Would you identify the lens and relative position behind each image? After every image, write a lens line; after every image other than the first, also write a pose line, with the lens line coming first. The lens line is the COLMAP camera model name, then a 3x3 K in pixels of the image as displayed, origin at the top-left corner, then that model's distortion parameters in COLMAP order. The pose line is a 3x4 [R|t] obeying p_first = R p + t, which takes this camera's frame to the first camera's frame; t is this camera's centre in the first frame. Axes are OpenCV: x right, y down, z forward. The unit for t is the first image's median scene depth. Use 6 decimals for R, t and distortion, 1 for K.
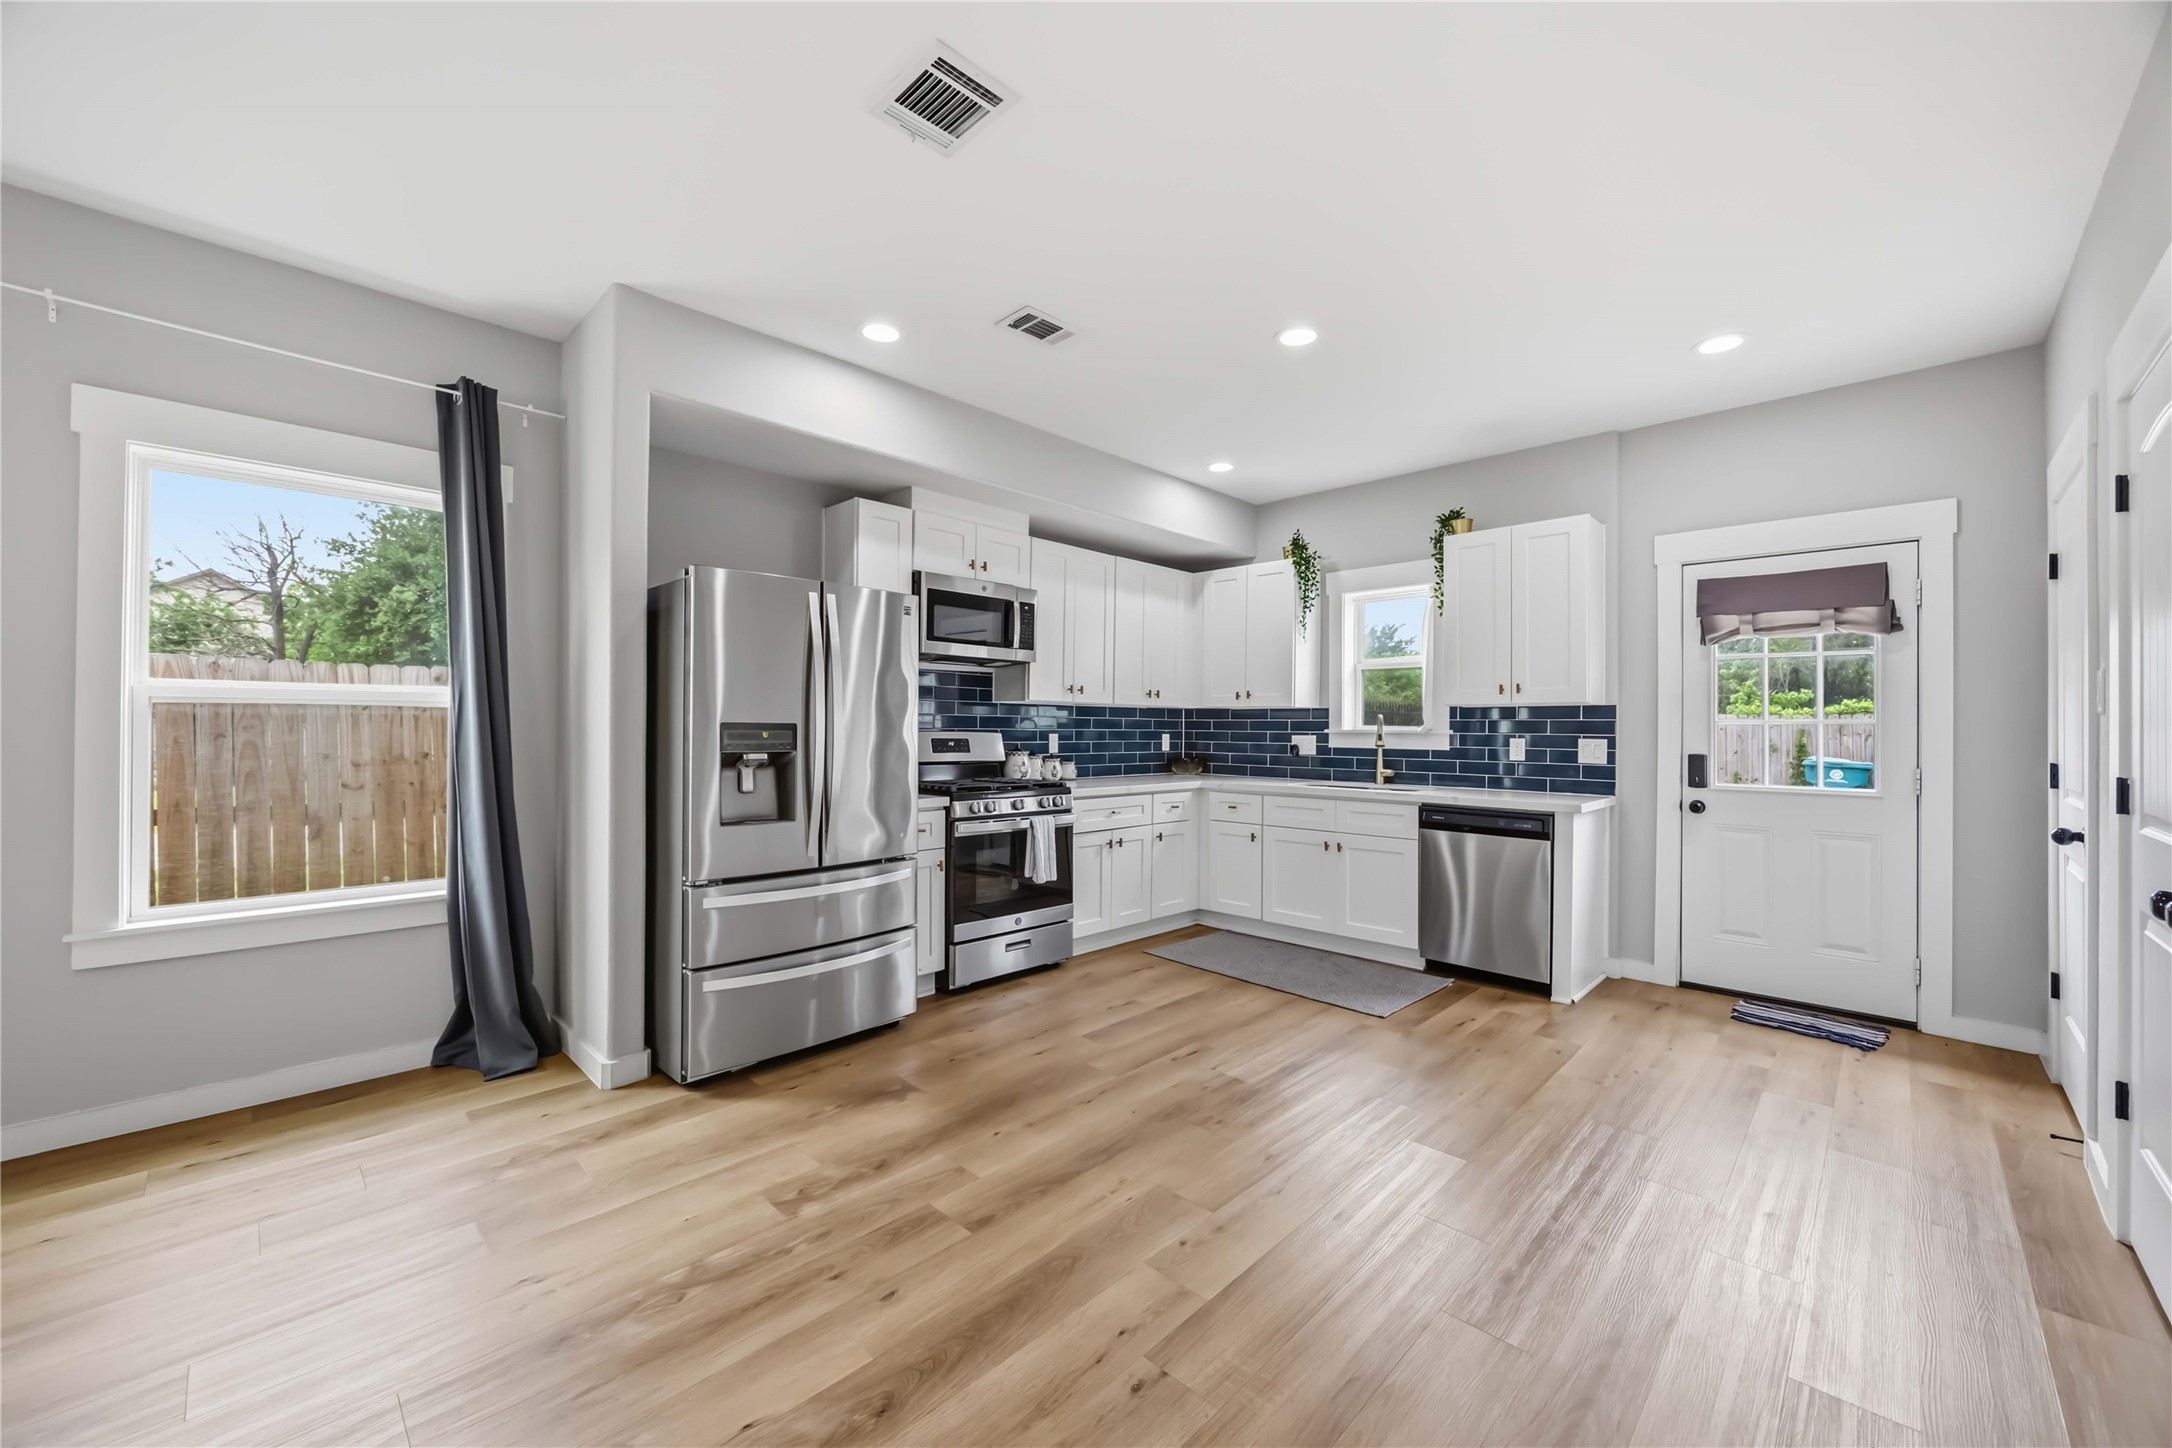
lens RADIAL K [[831.5, 0, 1080.2], [0, 831.5, 723.3], [0, 0, 1]] dist [-0.000197, -0.001846]
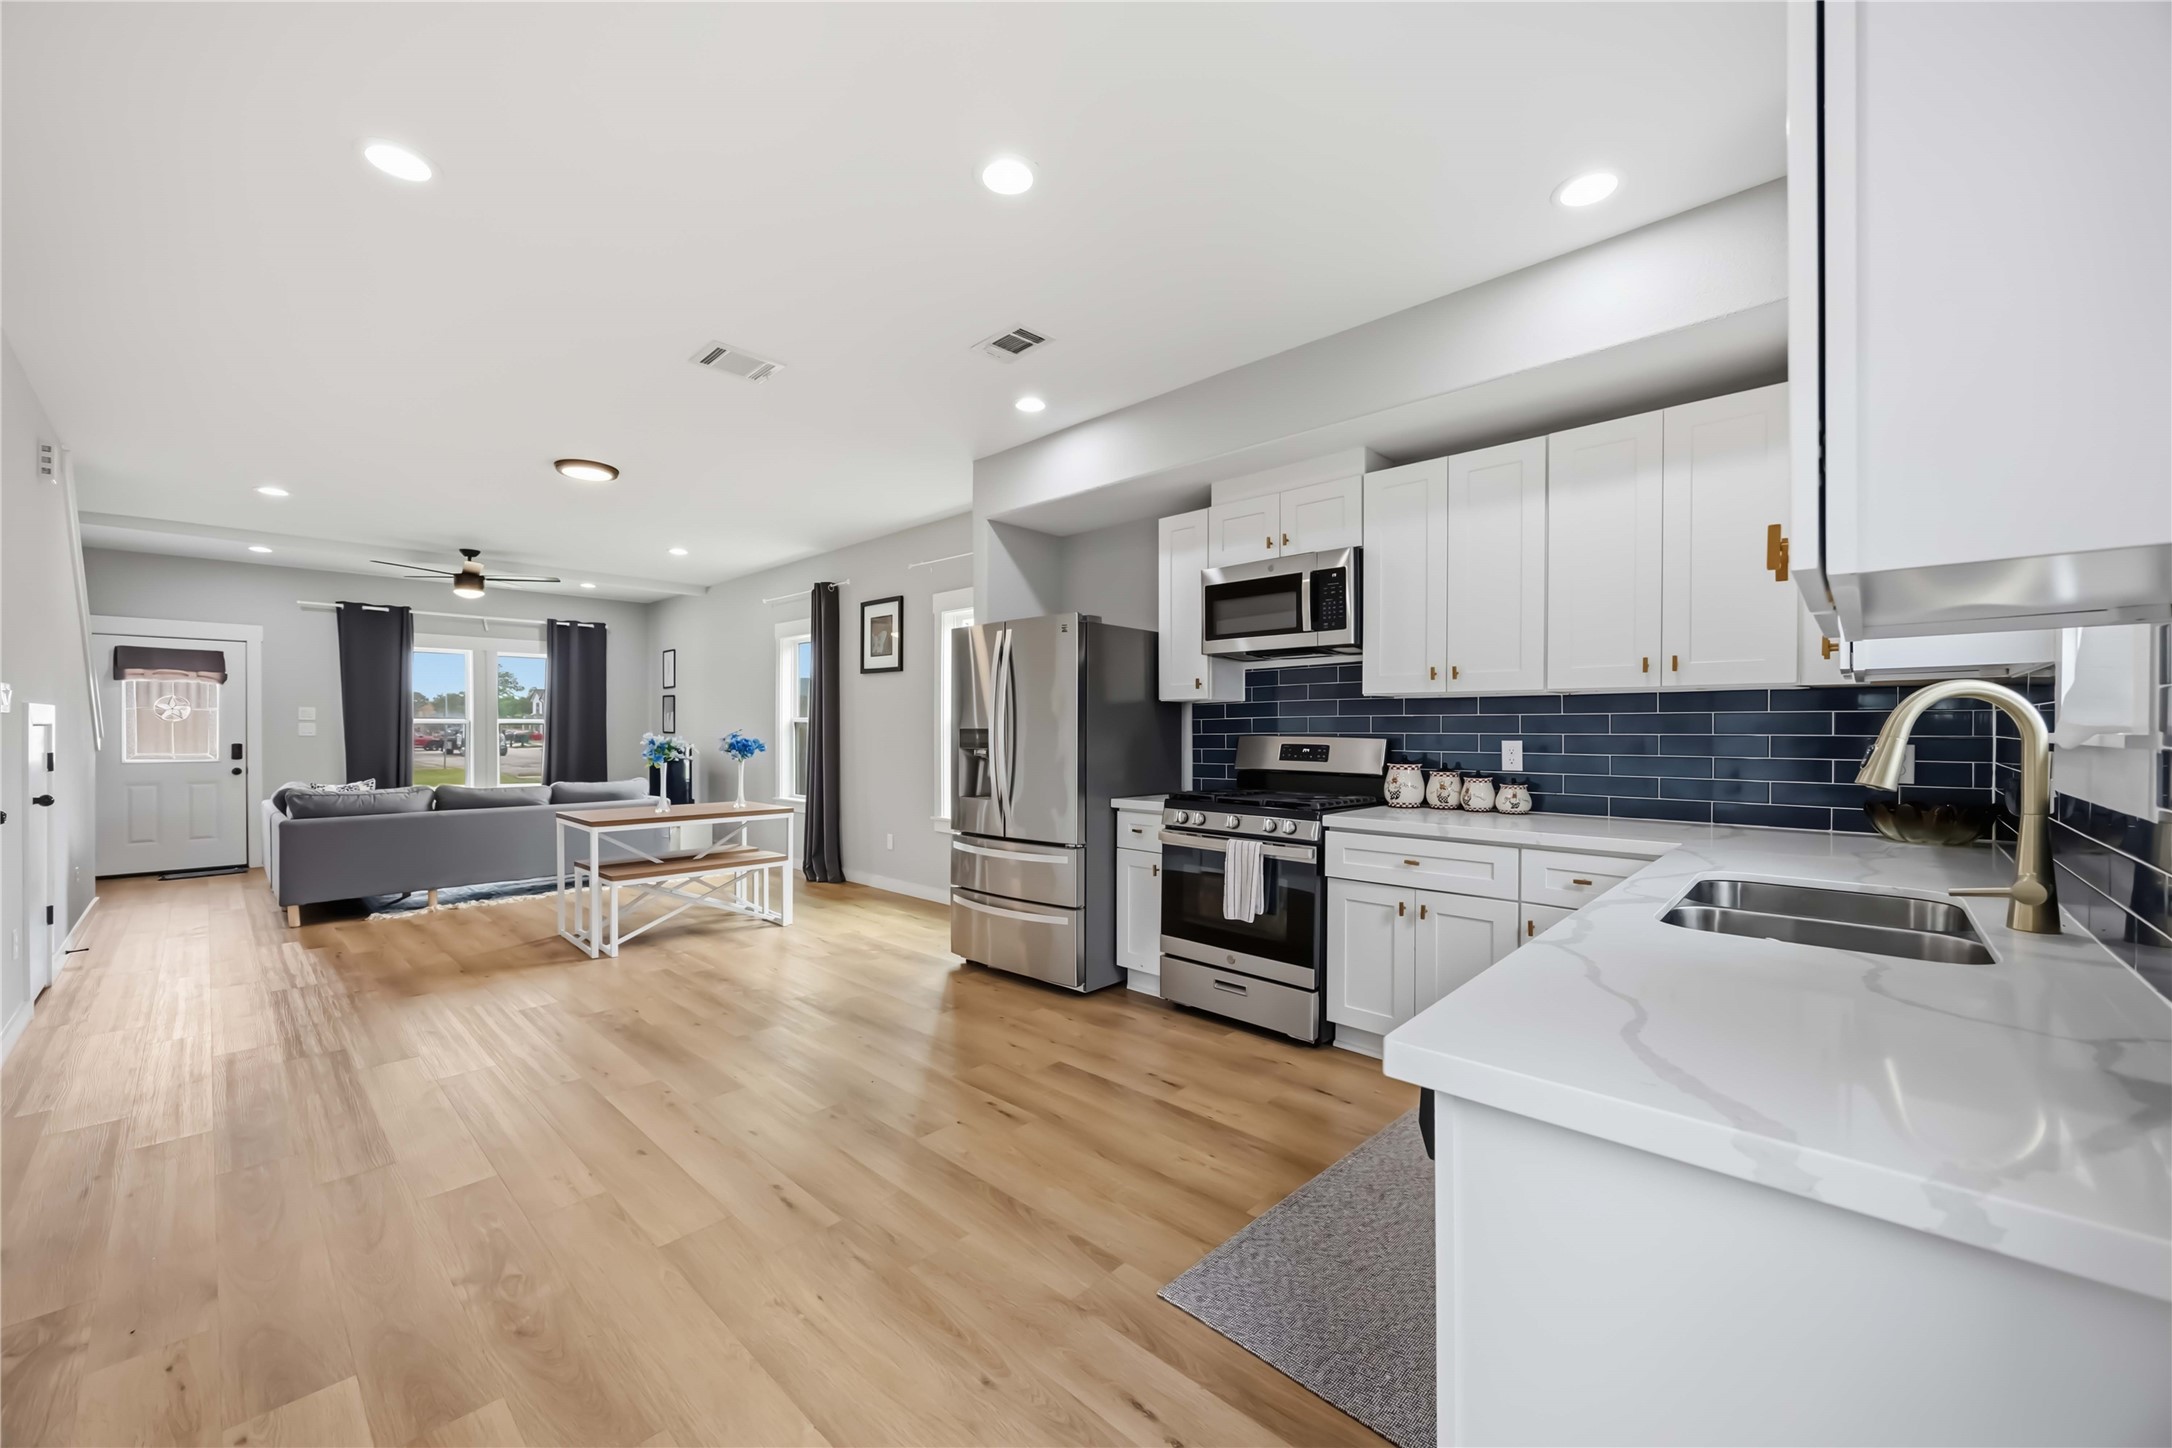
lens RADIAL K [[831.5, 0, 1078.1], [0, 831.5, 730.6], [0, 0, 1]] dist [-0.000197, -0.001846]
pose [[0.020055, -0.007681, -0.999769, 0.738227], [0.002255, 0.999968, -0.007638, 0.010751], [0.999796, -0.002101, 0.020072, 0.793559]]
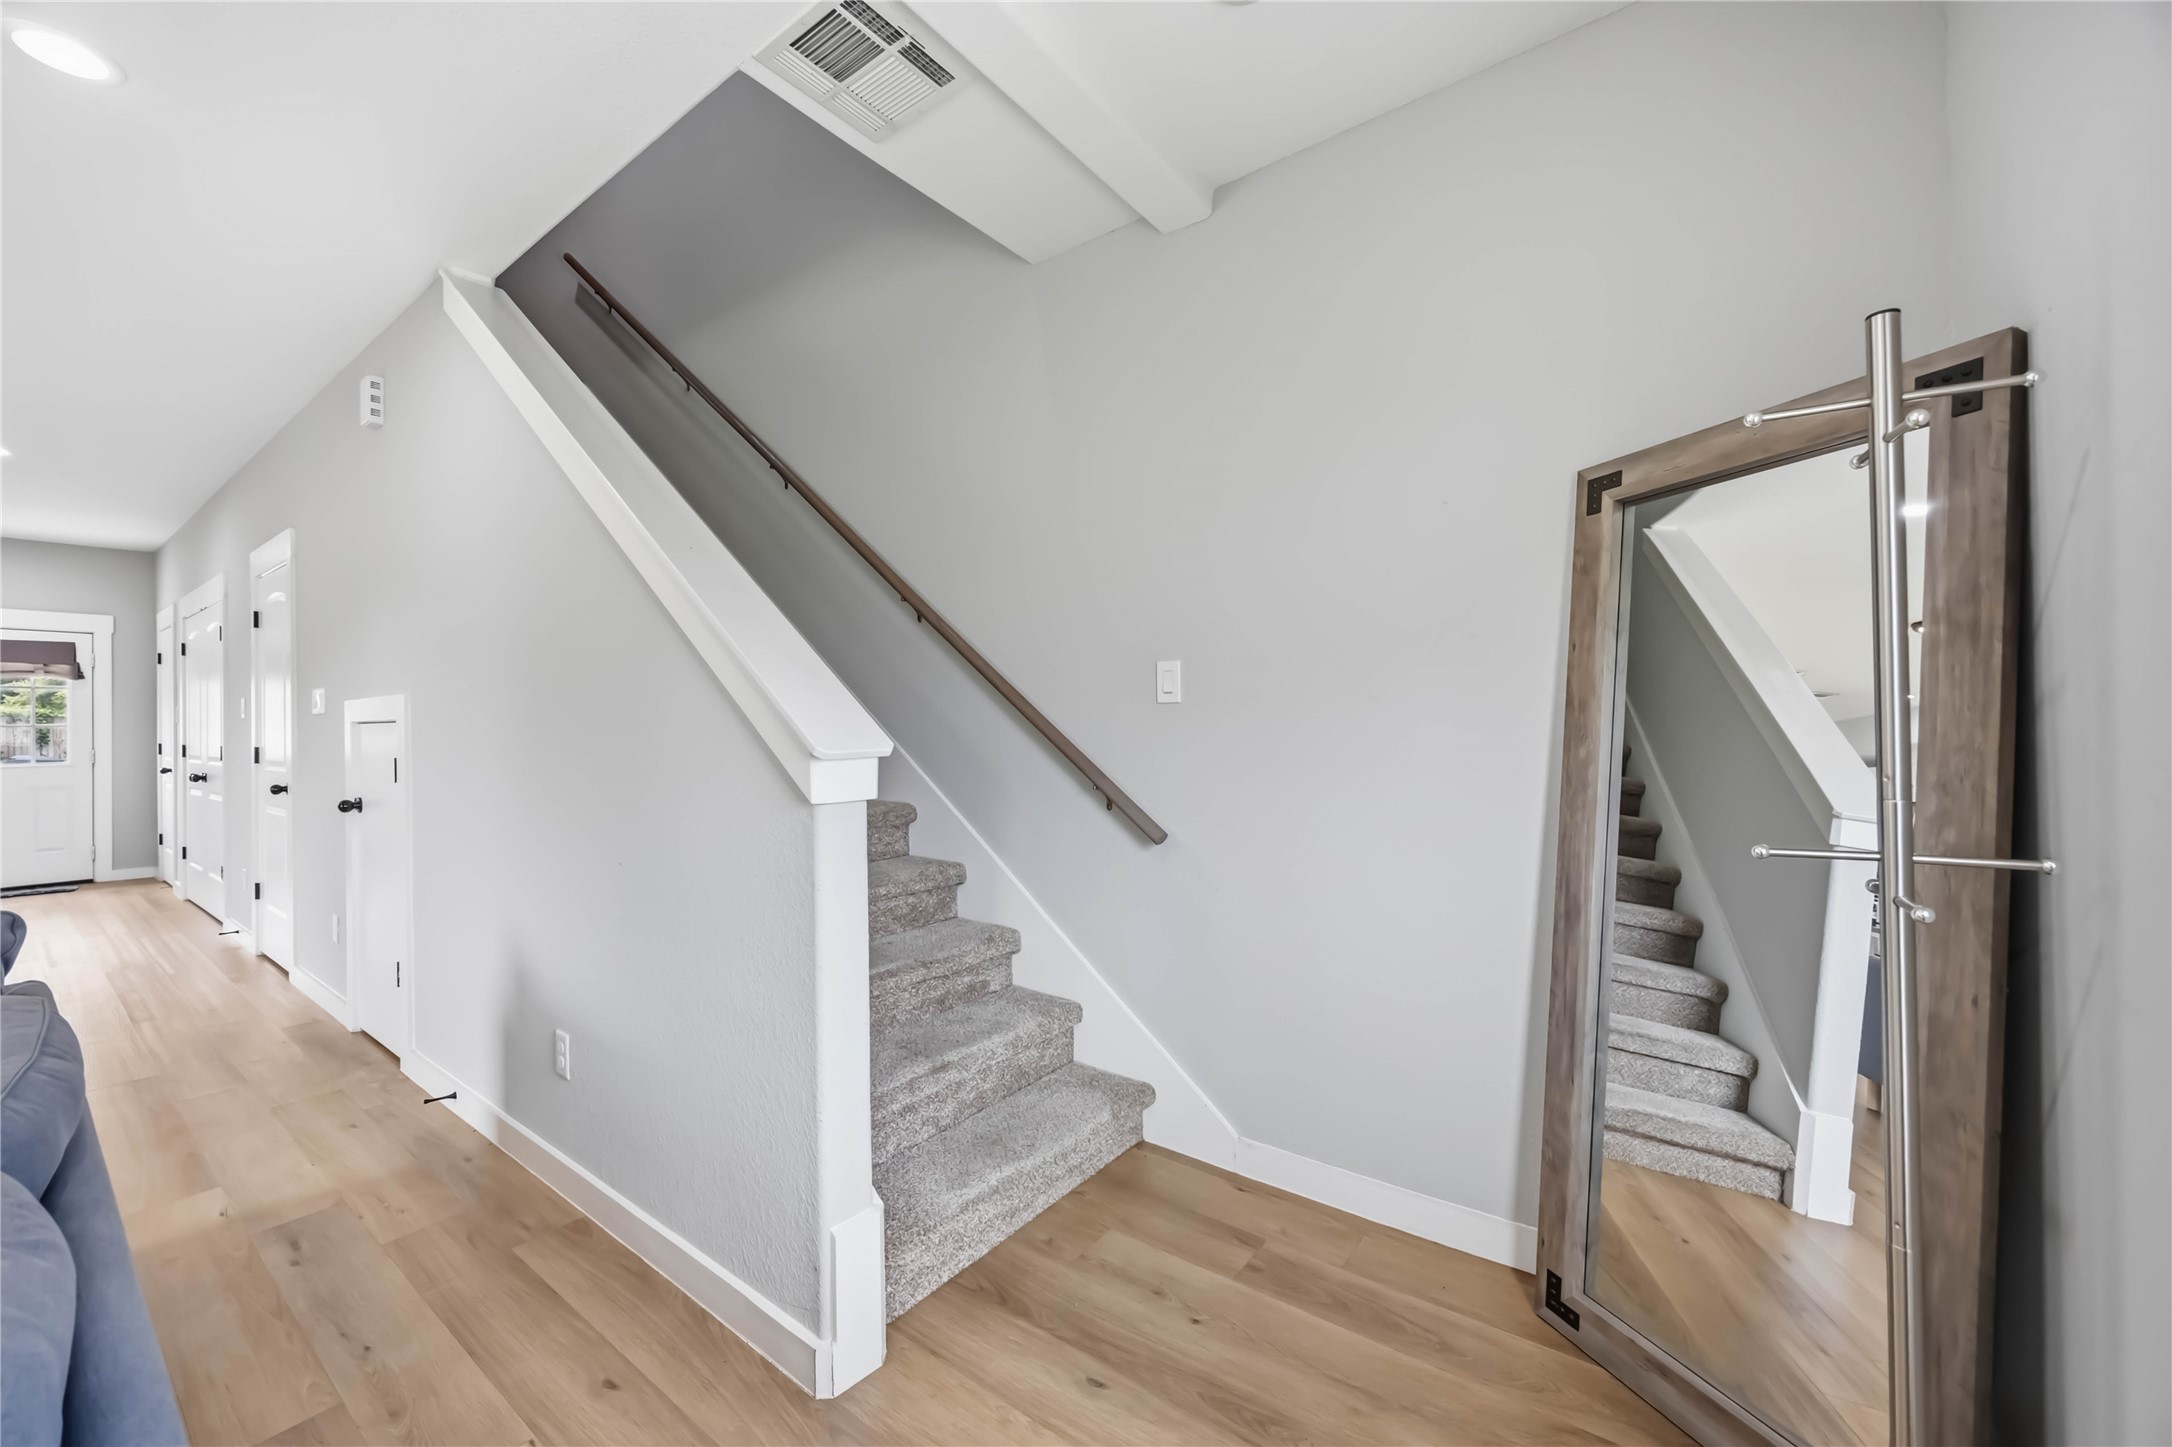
lens RADIAL K [[831.5, 0, 1070.8], [0, 831.5, 732.0], [0, 0, 1]] dist [-0.000197, -0.001846]
pose [[-0.135467, -0.008102, 0.990749, -1.025094], [-0.001646, 0.999967, 0.007953, -0.005695], [-0.990780, -0.000554, -0.135476, -0.846375]]
